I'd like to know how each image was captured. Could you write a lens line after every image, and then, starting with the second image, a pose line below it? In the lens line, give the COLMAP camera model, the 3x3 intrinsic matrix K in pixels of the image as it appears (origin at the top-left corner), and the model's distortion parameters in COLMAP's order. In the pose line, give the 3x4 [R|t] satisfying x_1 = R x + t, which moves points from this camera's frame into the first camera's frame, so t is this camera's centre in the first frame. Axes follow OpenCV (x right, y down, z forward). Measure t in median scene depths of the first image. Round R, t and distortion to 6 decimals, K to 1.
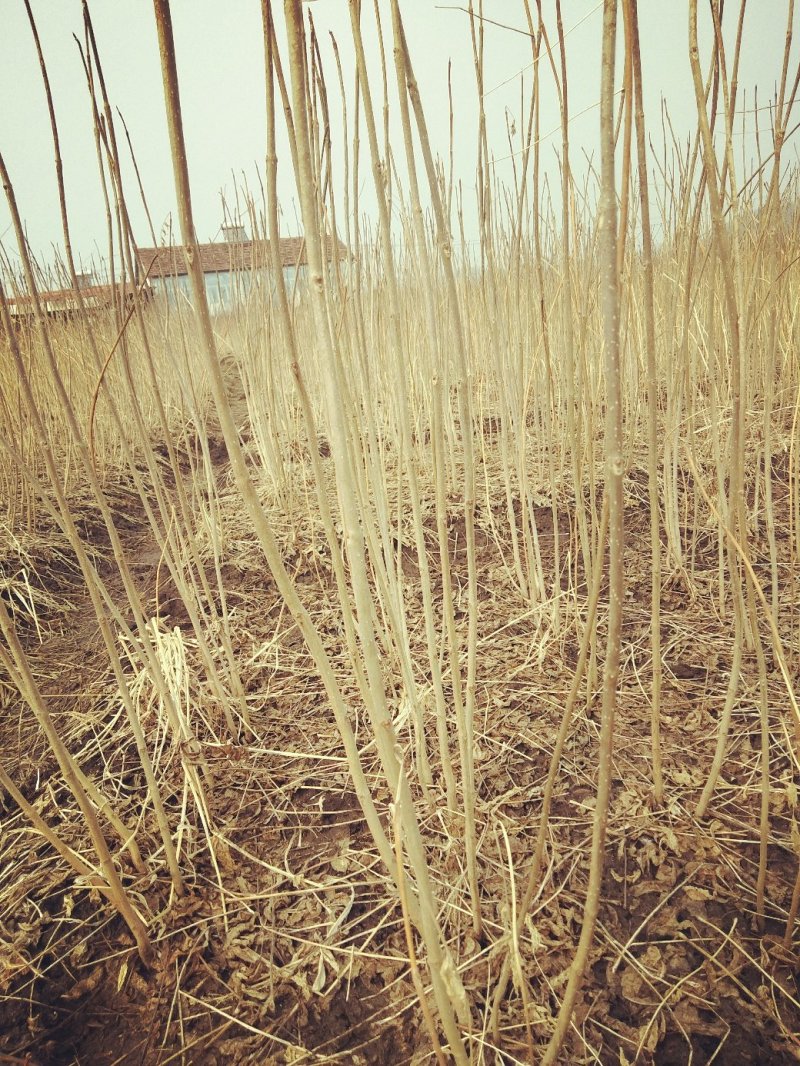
lens RADIAL K [[717.6, 0, 400.3], [0, 717.6, 512.1], [0, 0, 1]] dist [-0.047679, 0.003211]
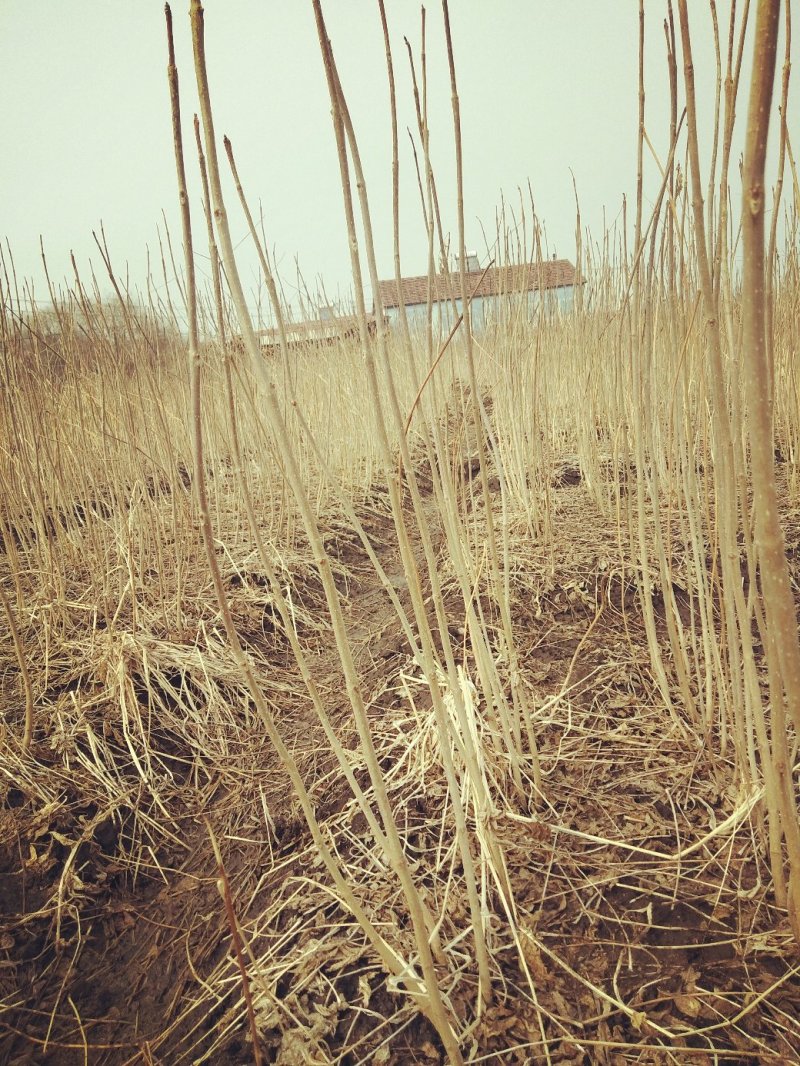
lens RADIAL K [[717.6, 0, 400.3], [0, 717.6, 512.1], [0, 0, 1]] dist [-0.047679, 0.003211]
pose [[0.954440, 0.041255, -0.295537, -0.156388], [-0.051076, 0.998367, -0.025586, -0.018378], [0.293998, 0.039515, 0.954989, 0.113098]]
